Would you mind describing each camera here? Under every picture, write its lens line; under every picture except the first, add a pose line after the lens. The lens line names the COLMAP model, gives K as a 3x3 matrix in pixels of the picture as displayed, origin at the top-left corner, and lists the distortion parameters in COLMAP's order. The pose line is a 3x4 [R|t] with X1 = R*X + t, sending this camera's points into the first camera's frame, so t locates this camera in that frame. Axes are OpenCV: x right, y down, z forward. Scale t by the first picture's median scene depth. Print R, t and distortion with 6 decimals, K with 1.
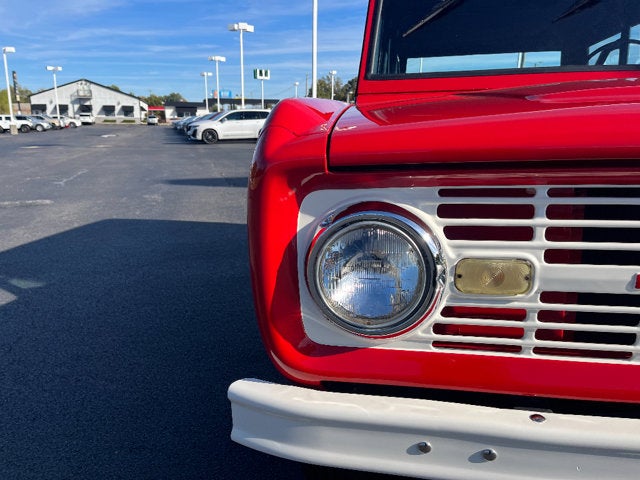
lens RADIAL K [[483.1, 0, 318.0], [0, 483.1, 249.3], [0, 0, 1]] dist [0.058961, -0.081889]
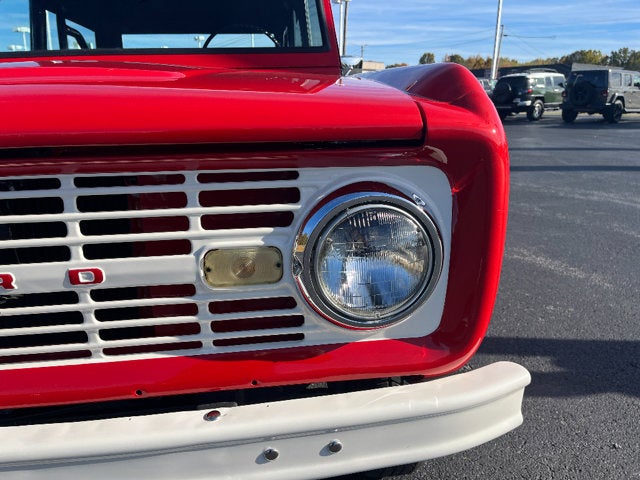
lens RADIAL K [[483.1, 0, 318.0], [0, 483.1, 249.3], [0, 0, 1]] dist [0.058961, -0.081889]
pose [[0.955533, -0.090312, 0.280713, 0.938438], [0.079065, 0.995556, 0.051159, 0.009268], [-0.284086, -0.026690, 0.958427, -0.091649]]
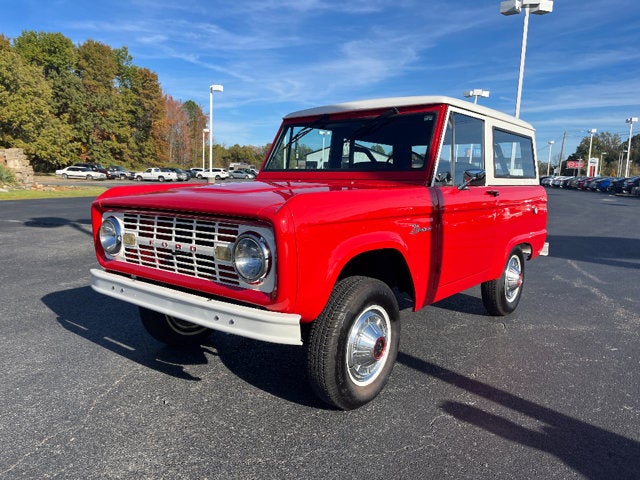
lens RADIAL K [[483.1, 0, 318.0], [0, 483.1, 249.3], [0, 0, 1]] dist [0.058961, -0.081889]
pose [[0.876868, 0.098136, -0.470608, 2.417649], [-0.149922, 0.985944, -0.073746, 0.138869], [0.456756, 0.135220, 0.879255, -1.106868]]
